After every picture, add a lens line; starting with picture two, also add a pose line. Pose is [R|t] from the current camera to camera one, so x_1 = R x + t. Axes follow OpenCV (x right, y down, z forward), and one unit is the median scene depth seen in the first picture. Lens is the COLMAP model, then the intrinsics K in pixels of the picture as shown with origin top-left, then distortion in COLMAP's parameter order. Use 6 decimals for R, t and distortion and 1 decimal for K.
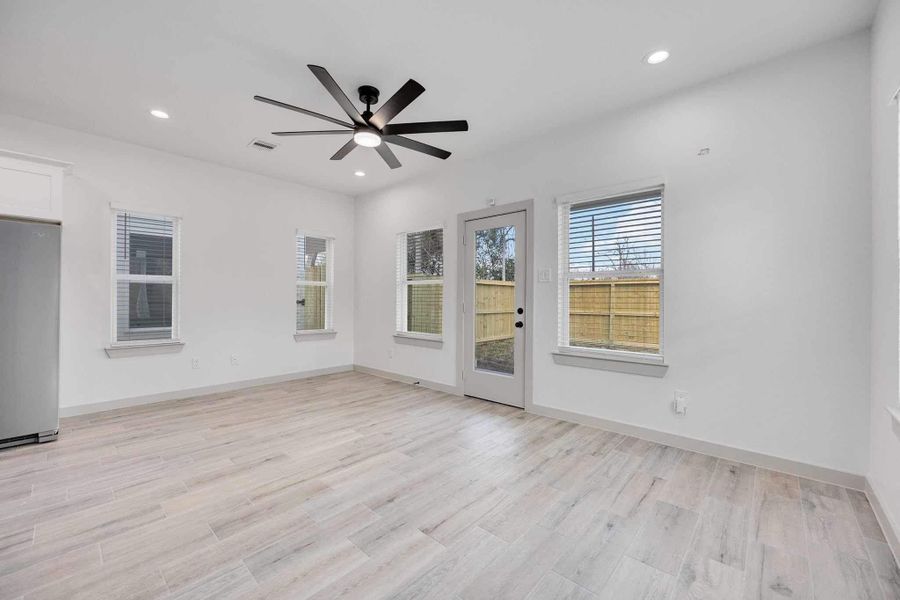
lens RADIAL K [[361.5, 0, 450.1], [0, 361.5, 298.2], [0, 0, 1]] dist [0.000592, 0.000244]
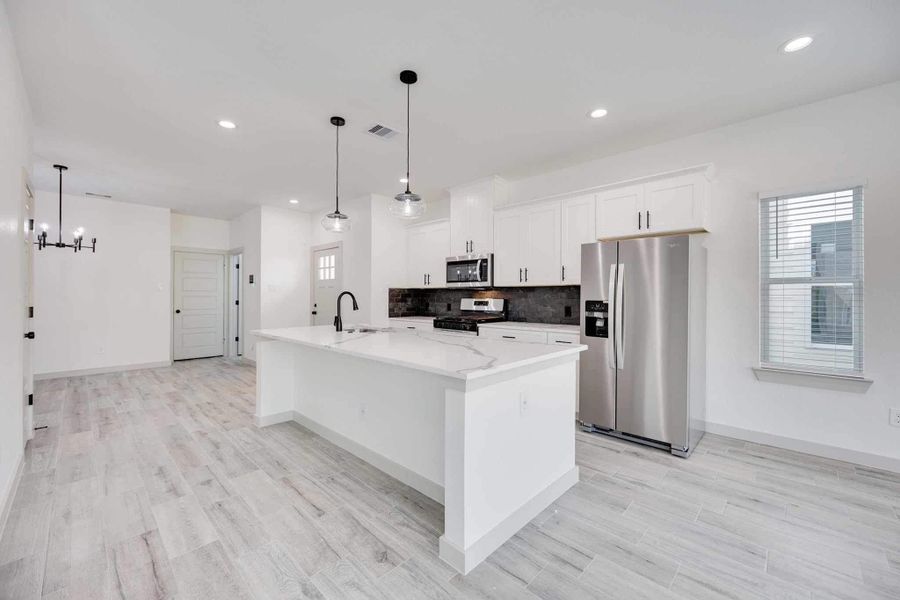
lens RADIAL K [[361.5, 0, 450.1], [0, 361.5, 298.2], [0, 0, 1]] dist [0.000592, 0.000244]
pose [[-0.028919, -0.000782, -0.999581, -0.102220], [0.000525, 1.000000, -0.000798, -0.026466], [0.999582, -0.000548, -0.028919, 0.357382]]
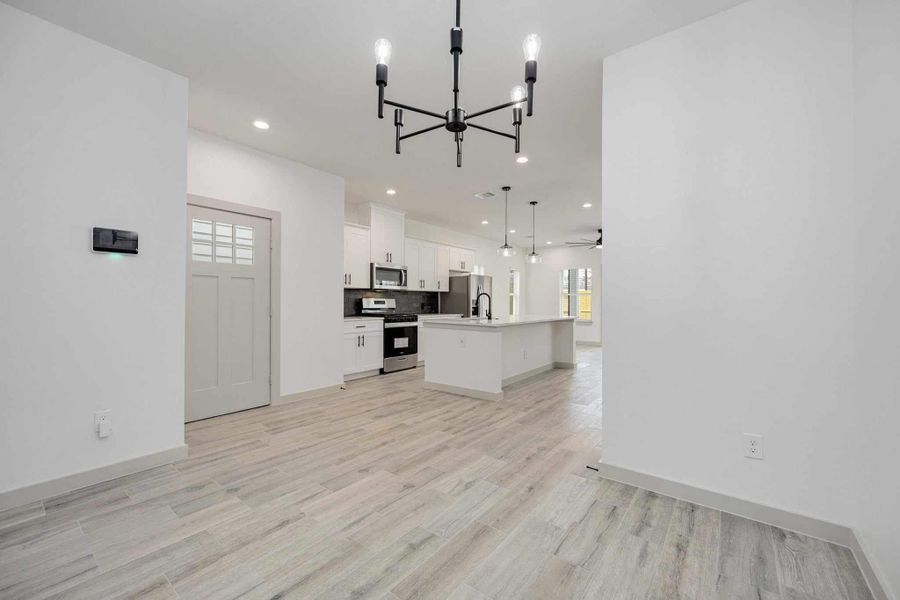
lens RADIAL K [[369.5, 0, 447.5], [0, 369.5, 301.6], [0, 0, 1]] dist [0.000487, 0.000242]
pose [[0.997373, 0.000074, 0.072433, -1.452682], [-0.000195, 0.999999, 0.001666, -0.012825], [-0.072433, -0.001675, 0.997372, -1.590979]]
